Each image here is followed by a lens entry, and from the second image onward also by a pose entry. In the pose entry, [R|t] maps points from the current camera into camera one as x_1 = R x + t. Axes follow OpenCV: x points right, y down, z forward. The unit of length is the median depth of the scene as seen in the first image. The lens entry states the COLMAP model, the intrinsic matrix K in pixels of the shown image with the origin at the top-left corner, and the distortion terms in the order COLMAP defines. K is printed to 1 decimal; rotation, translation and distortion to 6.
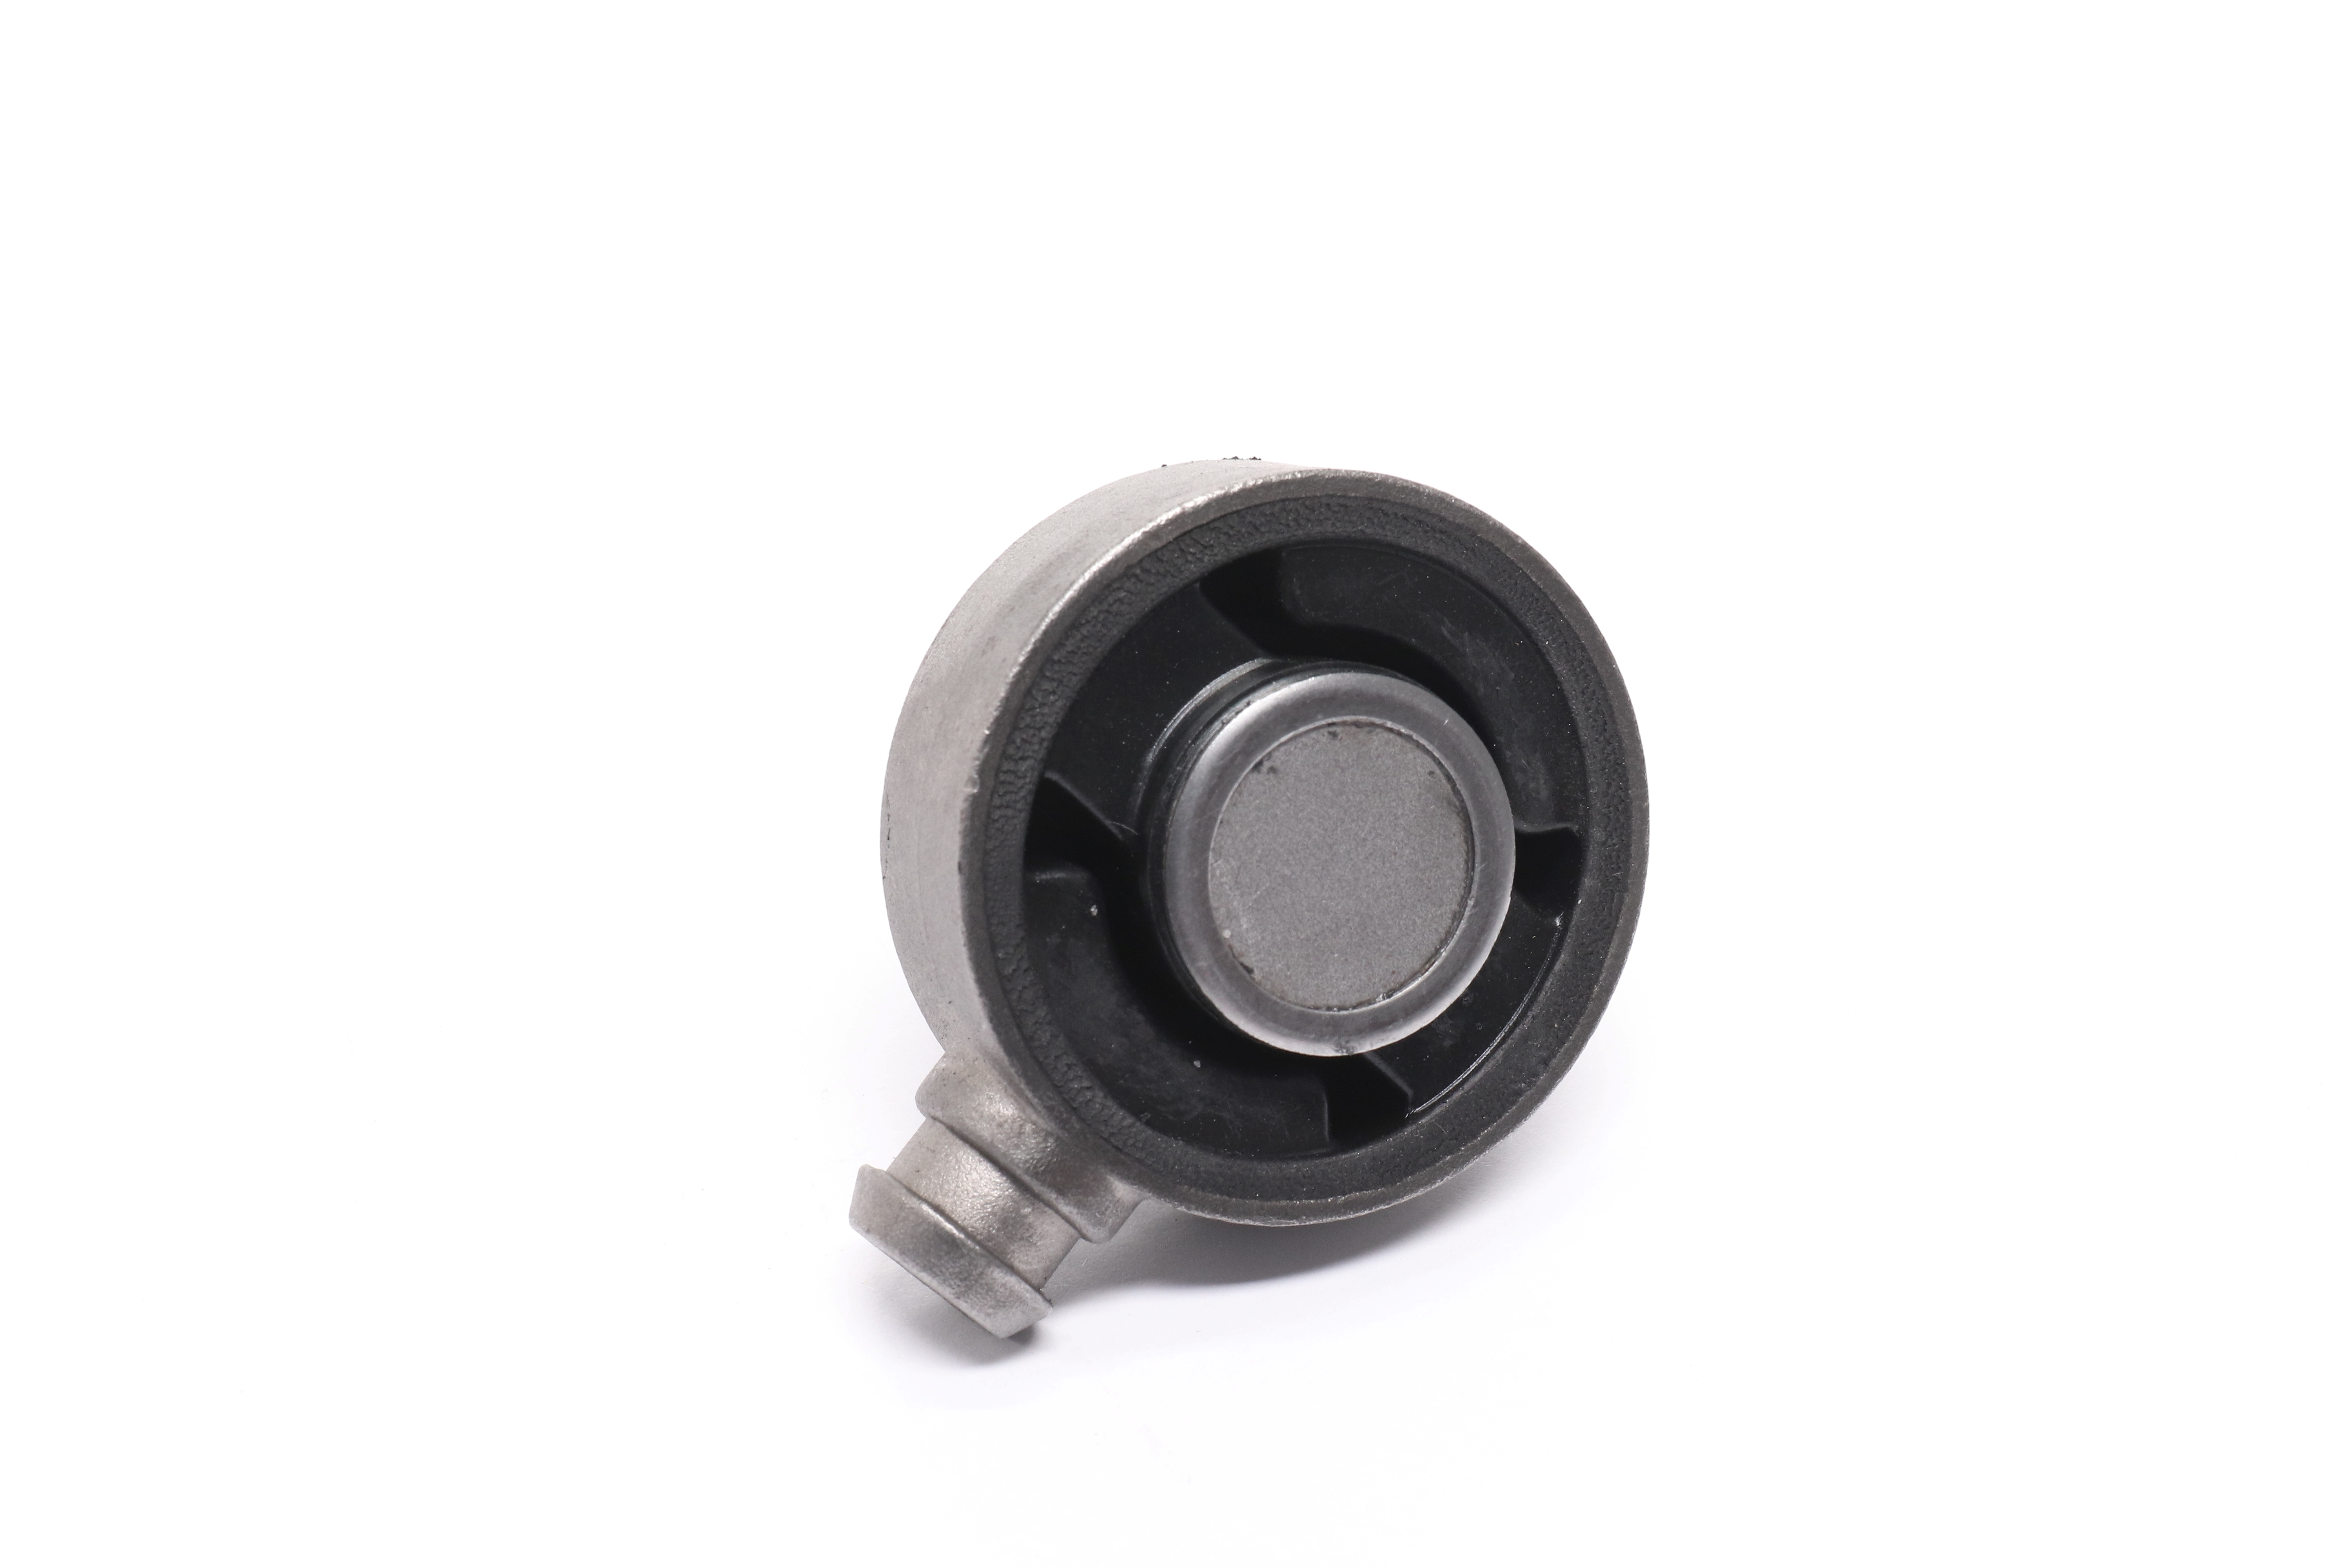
lens RADIAL K [[4151.1, 0, 1175.5], [0, 4151.1, 778.1], [0, 0, 1]] dist [0.084858, 0.000000]
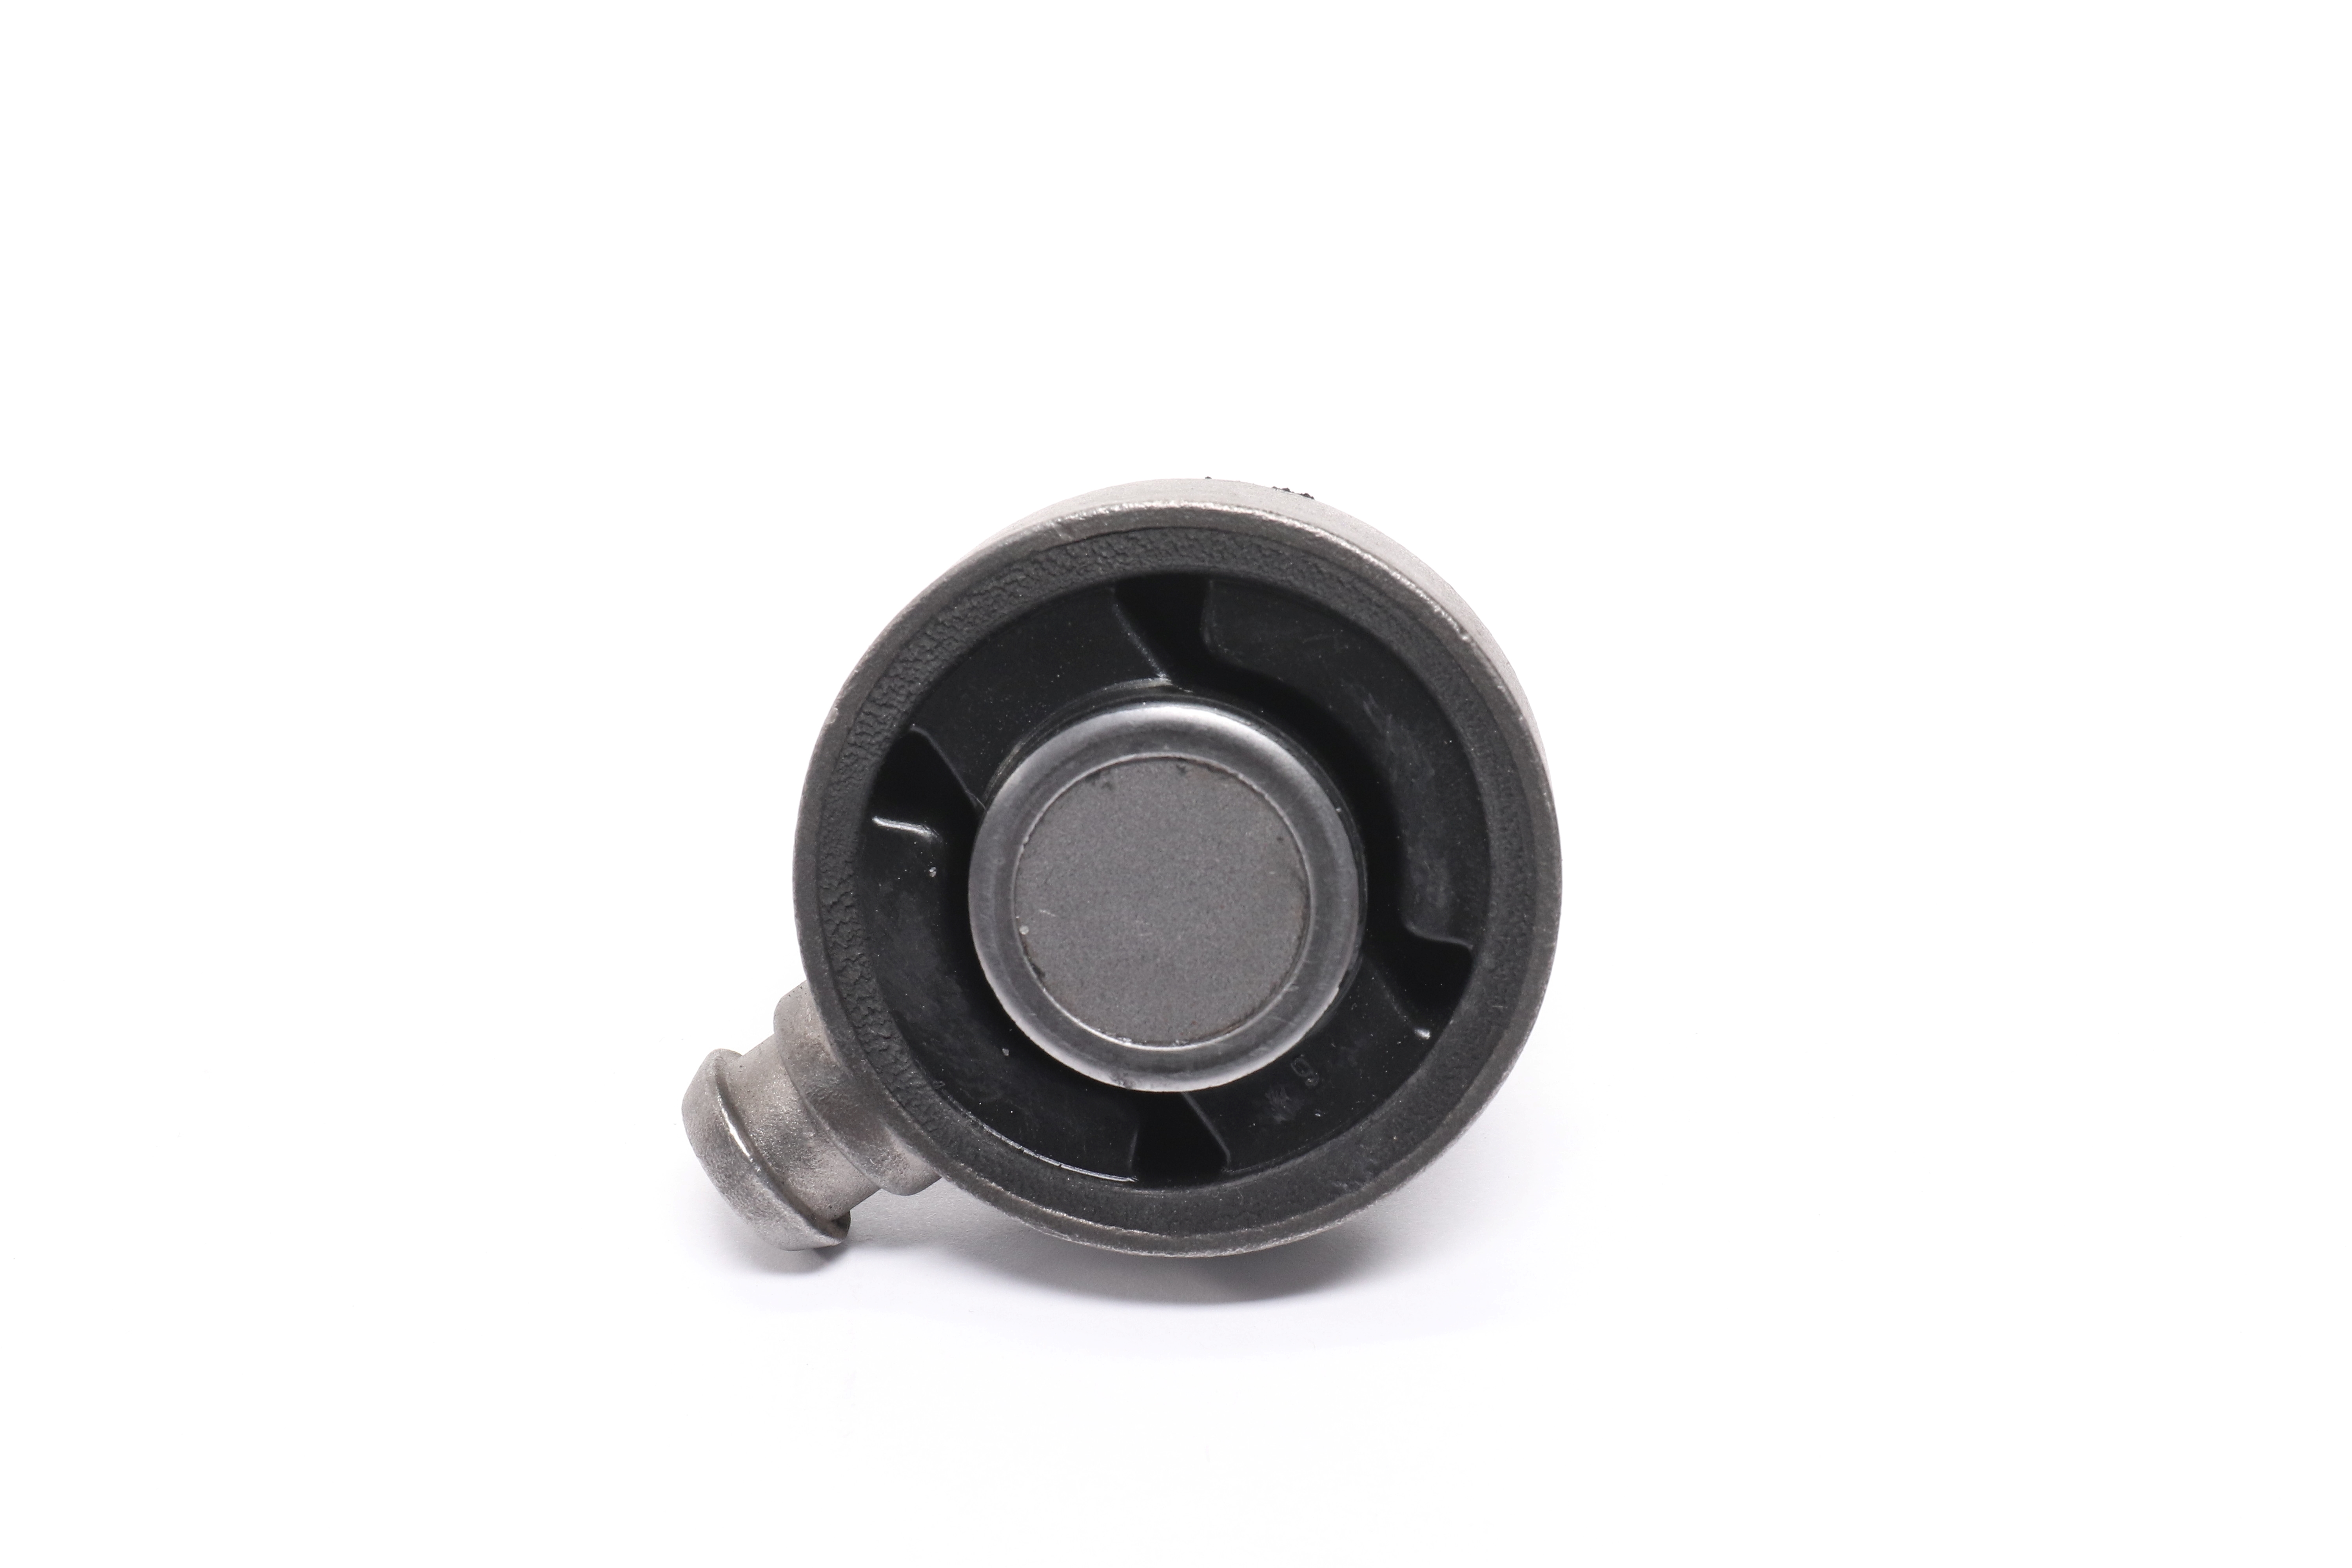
lens RADIAL K [[4151.1, 0, 1175.5], [0, 4151.1, 790.0], [0, 0, 1]] dist [0.084858, 0.000000]
pose [[0.837038, 0.271862, -0.474824, 0.503334], [-0.271154, 0.959871, 0.071578, -0.075644], [0.475229, 0.068837, 0.877165, 0.134487]]
